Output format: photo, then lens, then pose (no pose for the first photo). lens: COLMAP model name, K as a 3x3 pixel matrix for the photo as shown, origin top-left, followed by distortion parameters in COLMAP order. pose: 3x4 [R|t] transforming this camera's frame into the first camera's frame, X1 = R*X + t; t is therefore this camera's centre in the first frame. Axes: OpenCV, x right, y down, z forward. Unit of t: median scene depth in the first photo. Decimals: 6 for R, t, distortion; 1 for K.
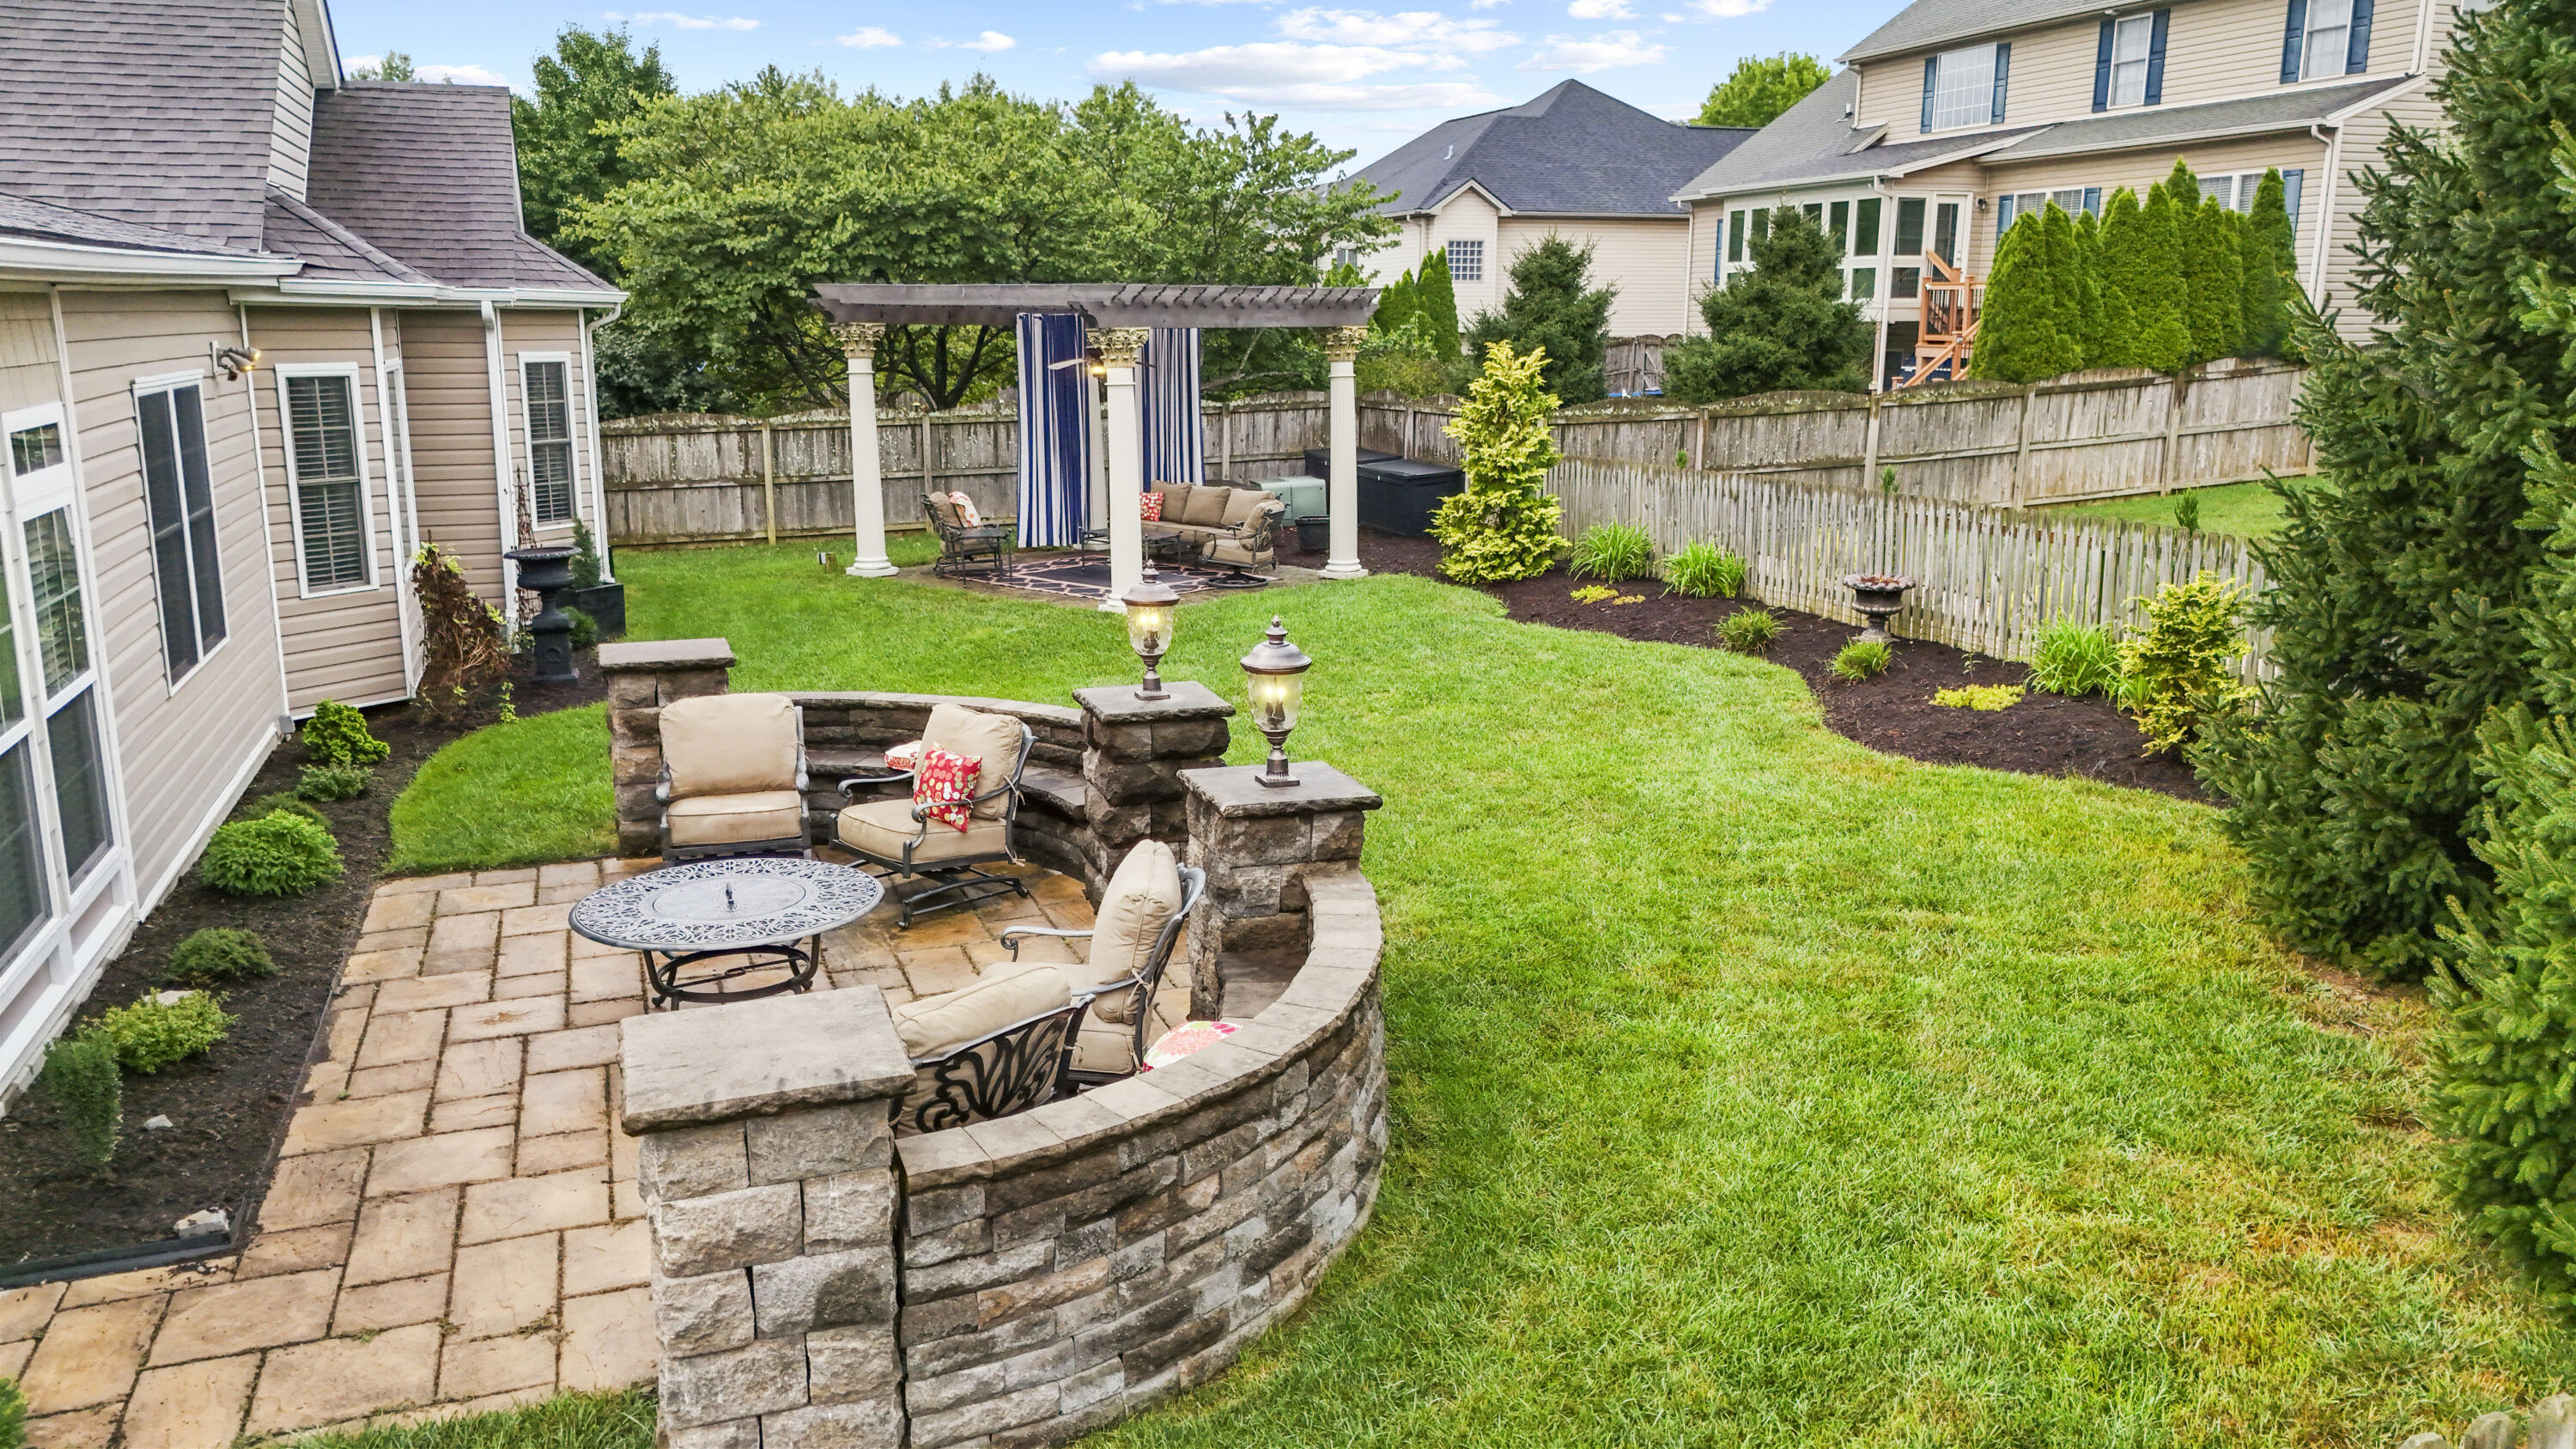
lens RADIAL K [[1897.9, 0, 1289.3], [0, 1897.9, 731.0], [0, 0, 1]] dist [0.060402, -0.043164]
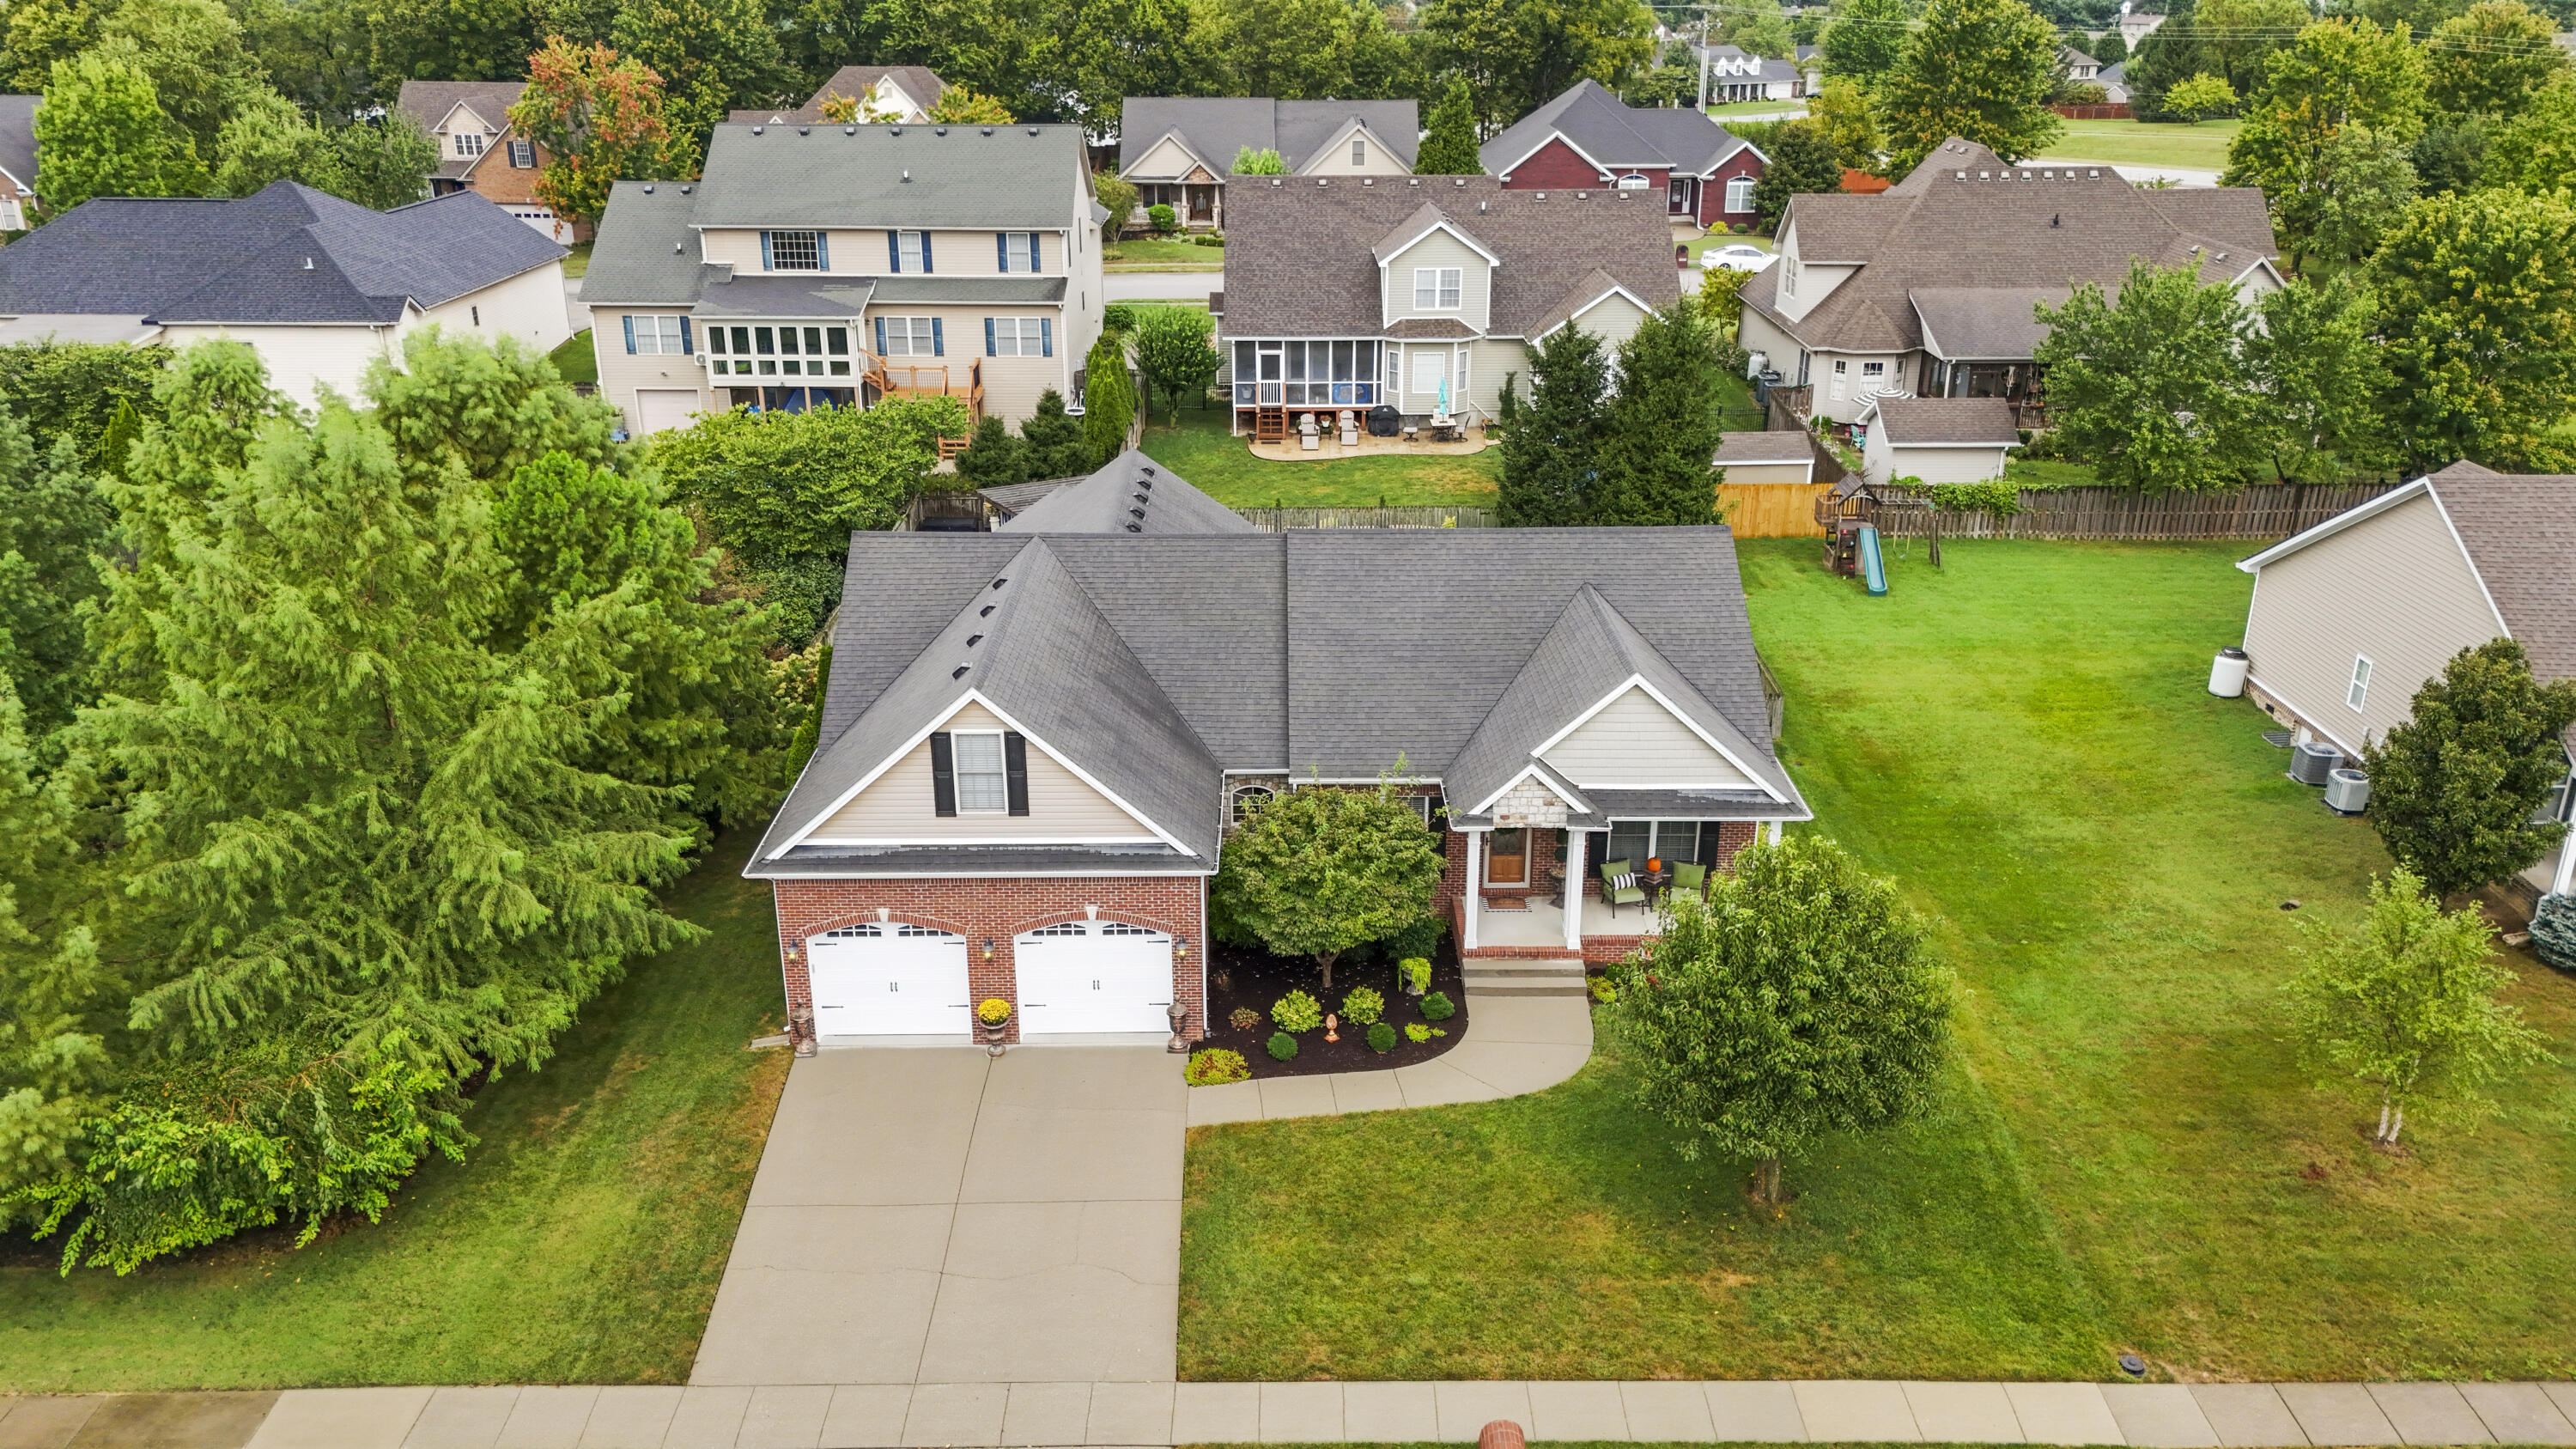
lens RADIAL K [[1897.9, 0, 1279.5], [0, 1897.9, 741.6], [0, 0, 1]] dist [0.060402, -0.043164]
pose [[0.329044, -0.348088, 0.877818, -2.457335], [0.208187, 0.933450, 0.292111, -0.613813], [-0.921080, 0.086633, 0.379614, -0.239178]]
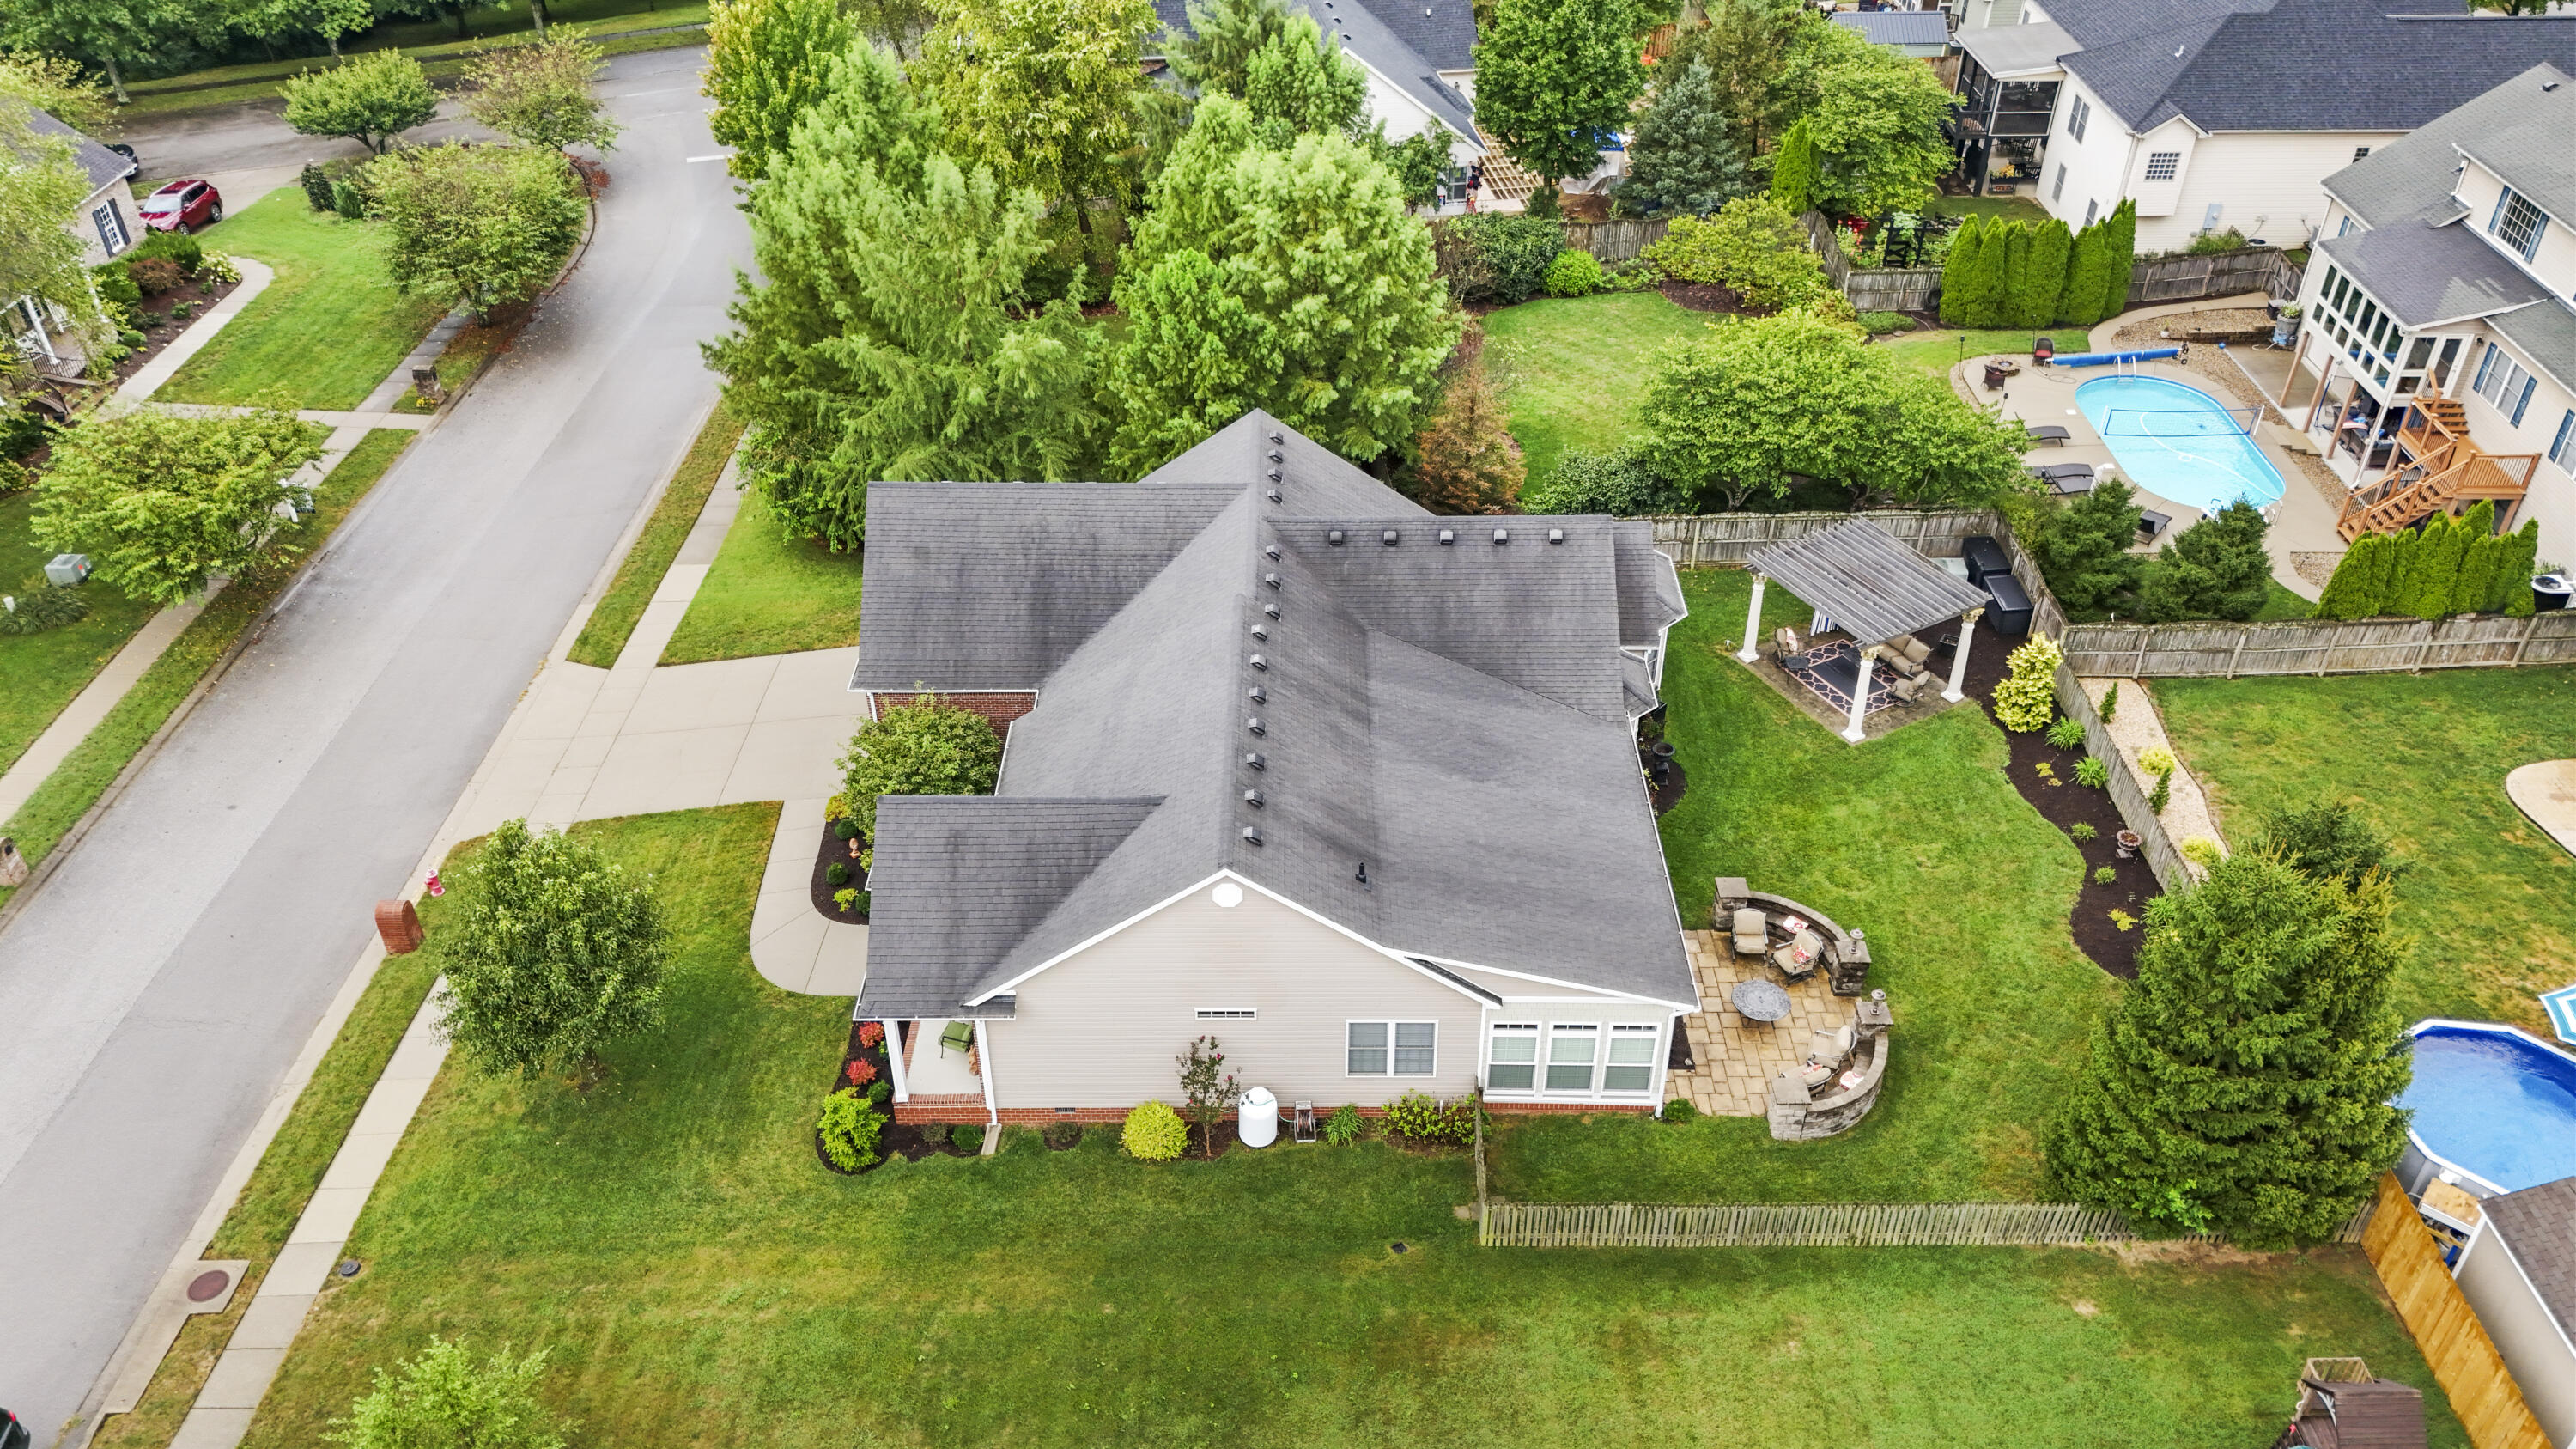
lens RADIAL K [[1897.9, 0, 1282.9], [0, 1897.9, 714.0], [0, 0, 1]] dist [0.060402, -0.043164]
pose [[0.937952, 0.196248, -0.285890, -0.067976], [-0.066532, 0.910977, 0.407057, -0.976583], [0.340323, -0.362779, 0.867509, -1.350718]]
